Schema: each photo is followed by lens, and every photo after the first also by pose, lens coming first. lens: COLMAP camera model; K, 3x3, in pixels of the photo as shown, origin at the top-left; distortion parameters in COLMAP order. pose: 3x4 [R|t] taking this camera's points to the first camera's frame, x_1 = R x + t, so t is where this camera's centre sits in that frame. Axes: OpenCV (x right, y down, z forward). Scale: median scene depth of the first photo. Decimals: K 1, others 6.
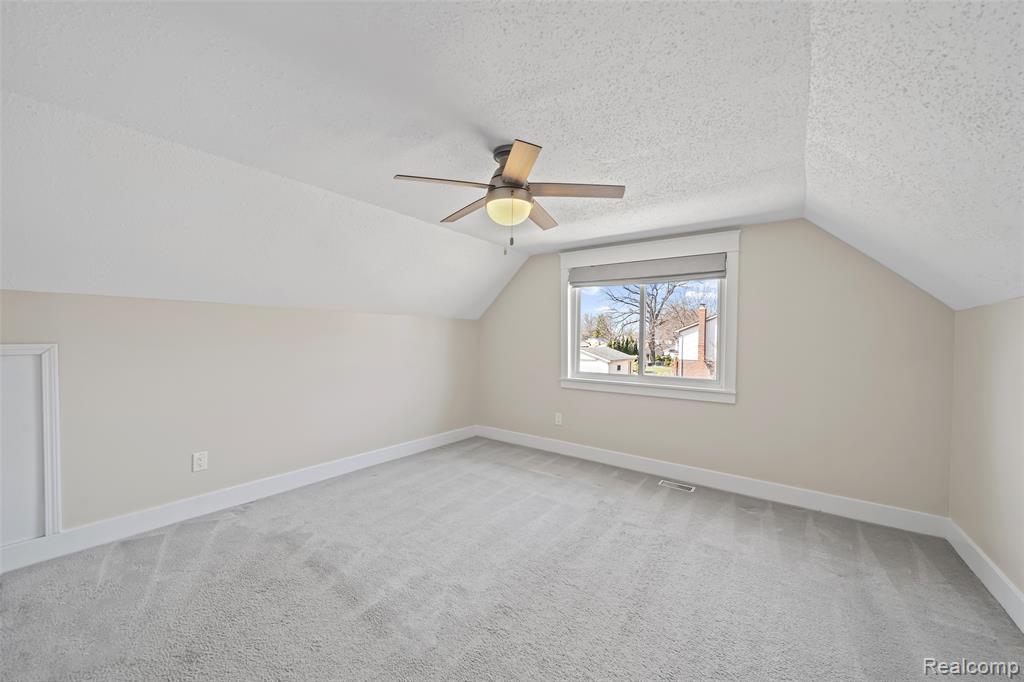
lens RADIAL K [[381.7, 0, 500.8], [0, 381.7, 342.4], [0, 0, 1]] dist [-0.000830, -0.000066]
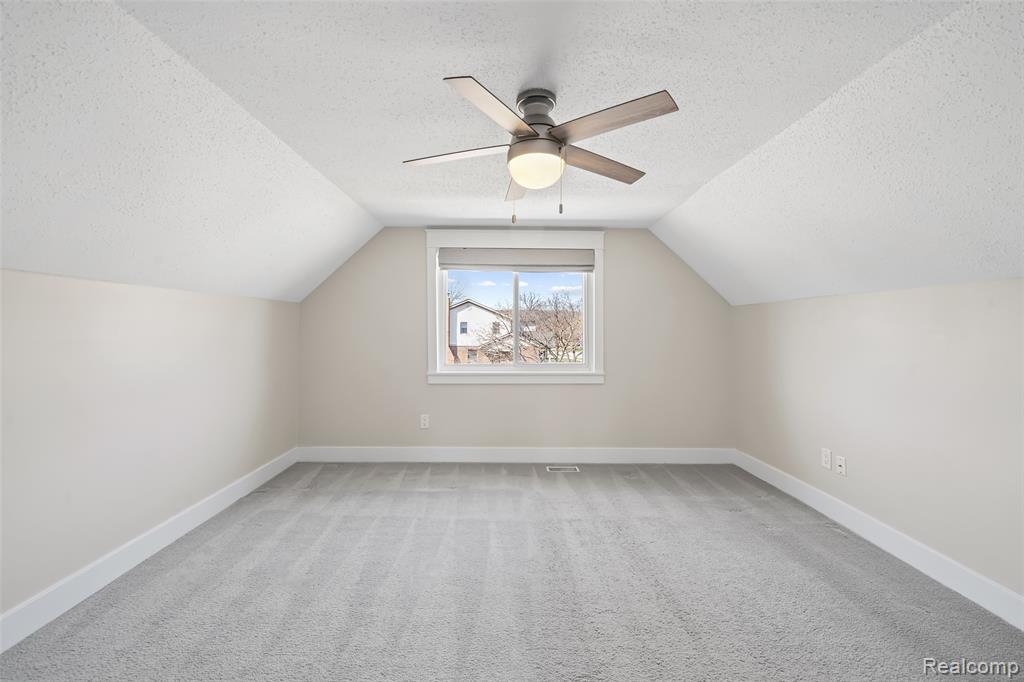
lens RADIAL K [[396.4, 0, 515.5], [0, 396.4, 312.5], [0, 0, 1]] dist [-0.000084, 0.000019]
pose [[0.794594, 0.013312, 0.606995, -0.294846], [0.013647, 0.999115, -0.039775, -0.005896], [-0.606987, 0.039888, 0.793710, 0.209648]]
